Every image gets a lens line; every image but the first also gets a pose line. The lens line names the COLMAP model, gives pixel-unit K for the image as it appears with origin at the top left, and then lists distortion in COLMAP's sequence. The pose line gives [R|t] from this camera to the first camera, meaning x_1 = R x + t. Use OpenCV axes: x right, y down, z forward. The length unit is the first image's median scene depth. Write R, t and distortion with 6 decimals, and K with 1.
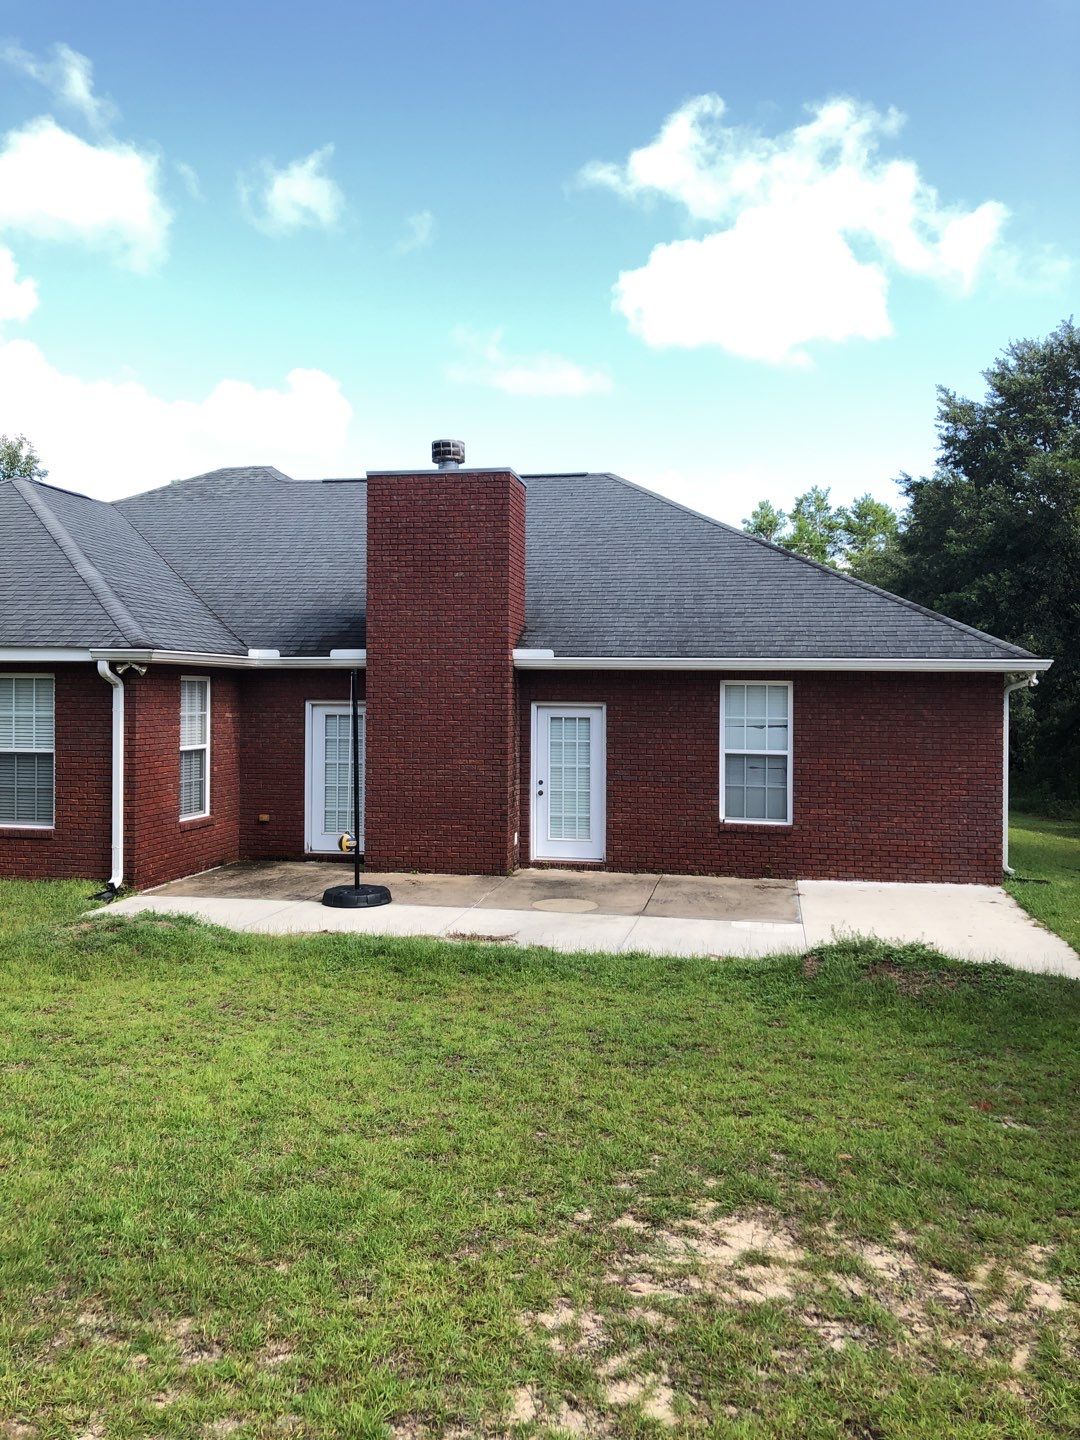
lens RADIAL K [[1173.4, 0, 538.2], [0, 1173.4, 691.7], [0, 0, 1]] dist [0.036786, -0.022163]
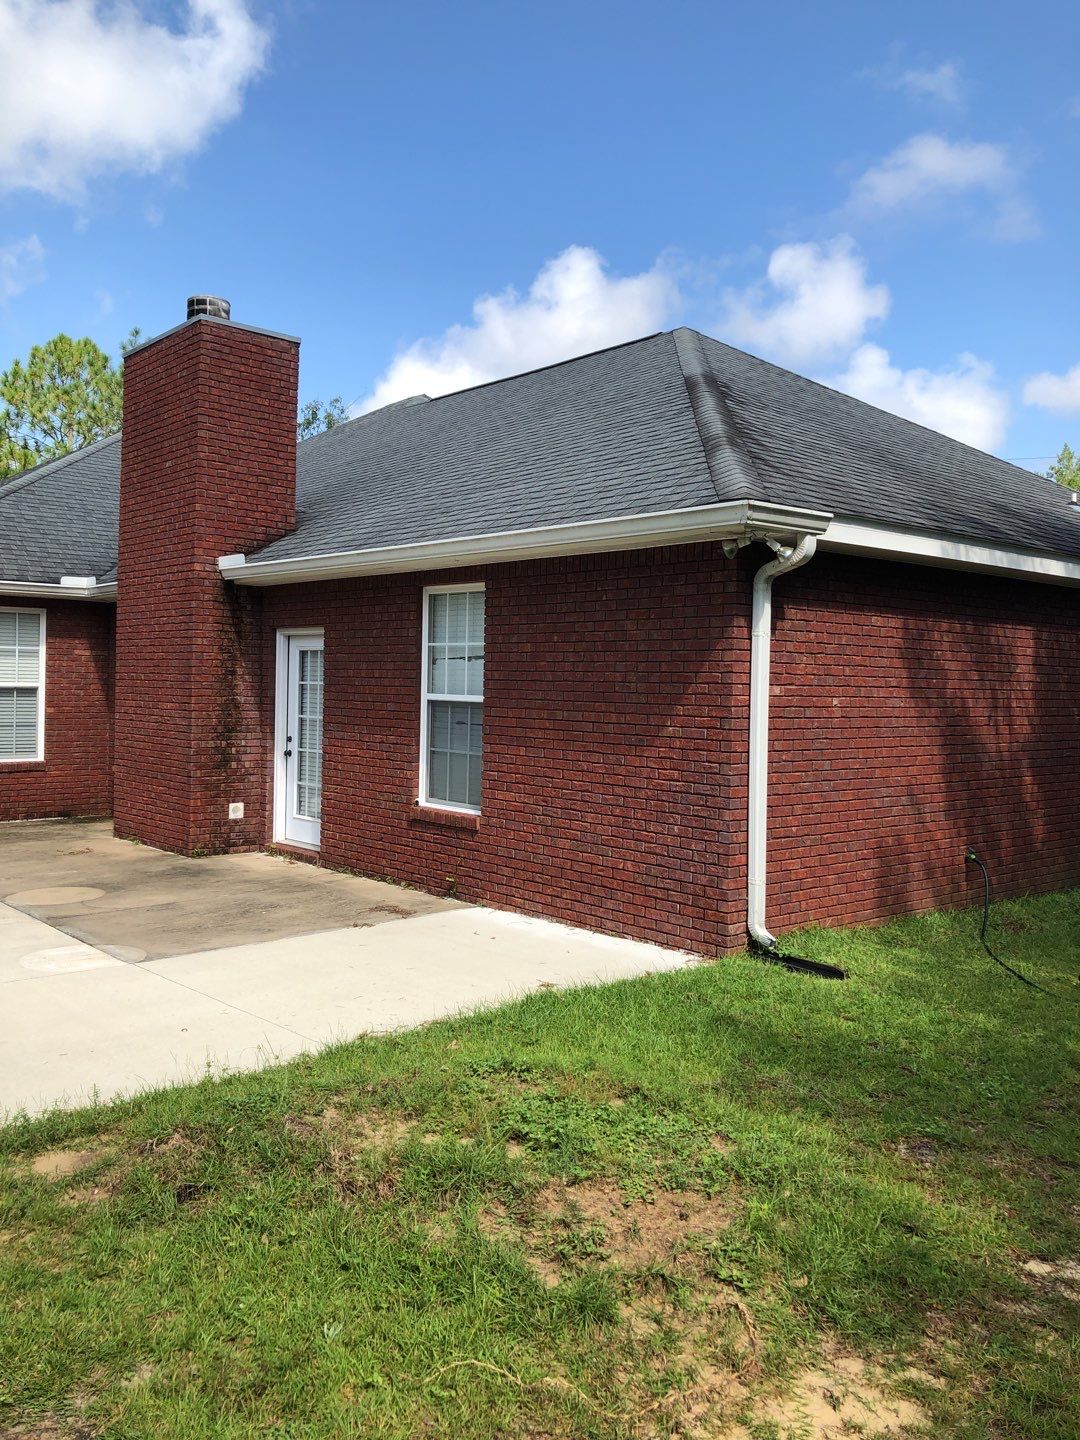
lens RADIAL K [[1173.4, 0, 538.2], [0, 1173.4, 691.7], [0, 0, 1]] dist [0.036786, -0.022163]
pose [[0.809551, 0.013203, -0.586901, 0.598578], [-0.015245, 0.999883, 0.001464, 0.046976], [0.586852, 0.007762, 0.809657, 0.522345]]
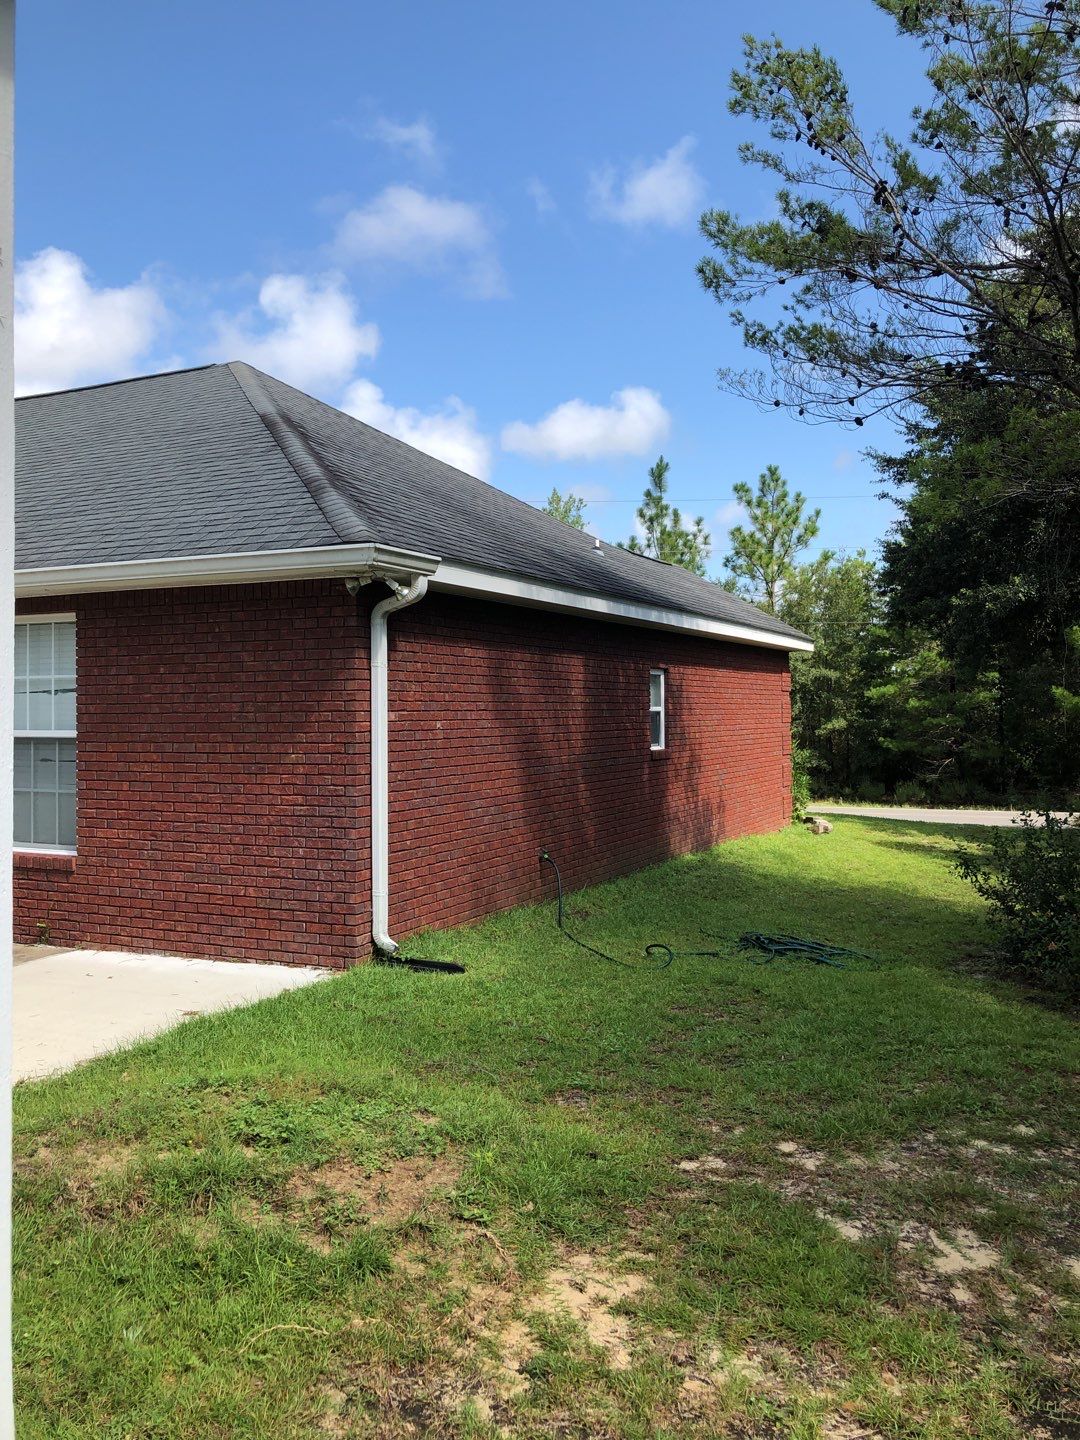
lens RADIAL K [[1205.6, 0, 505.5], [0, 1205.6, 683.0], [0, 0, 1]] dist [0.051465, -0.052594]
pose [[0.974472, -0.019257, -0.223681, 0.564190], [0.012972, 0.999480, -0.029535, 0.047467], [0.224133, 0.025879, 0.974215, 0.454257]]
